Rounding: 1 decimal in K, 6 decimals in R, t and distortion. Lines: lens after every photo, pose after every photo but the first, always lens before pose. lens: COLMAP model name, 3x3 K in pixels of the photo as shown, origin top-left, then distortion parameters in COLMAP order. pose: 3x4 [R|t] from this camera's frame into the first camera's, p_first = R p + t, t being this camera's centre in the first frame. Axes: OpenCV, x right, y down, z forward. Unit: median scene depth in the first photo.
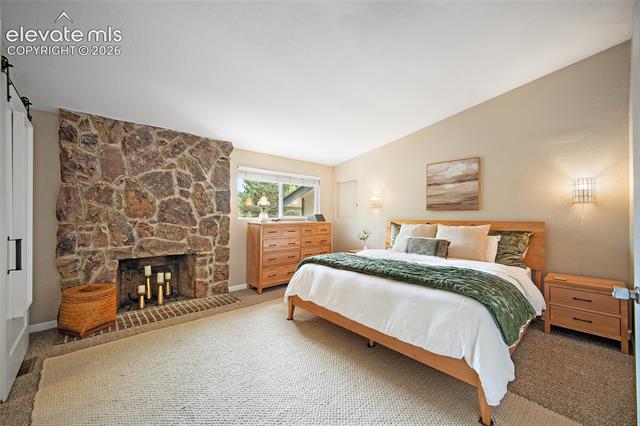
lens RADIAL K [[251.3, 0, 317.3], [0, 251.3, 212.6], [0, 0, 1]] dist [-0.002739, 0.000767]
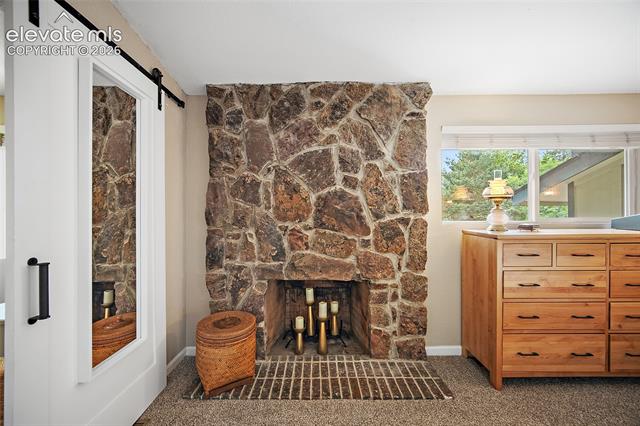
lens RADIAL K [[251.3, 0, 317.5], [0, 251.3, 214.1], [0, 0, 1]] dist [-0.002739, 0.000767]
pose [[0.739343, -0.012937, -0.673205, -0.177022], [0.013026, 0.999903, -0.004910, 0.003867], [0.673203, -0.005139, 0.739440, 0.493410]]
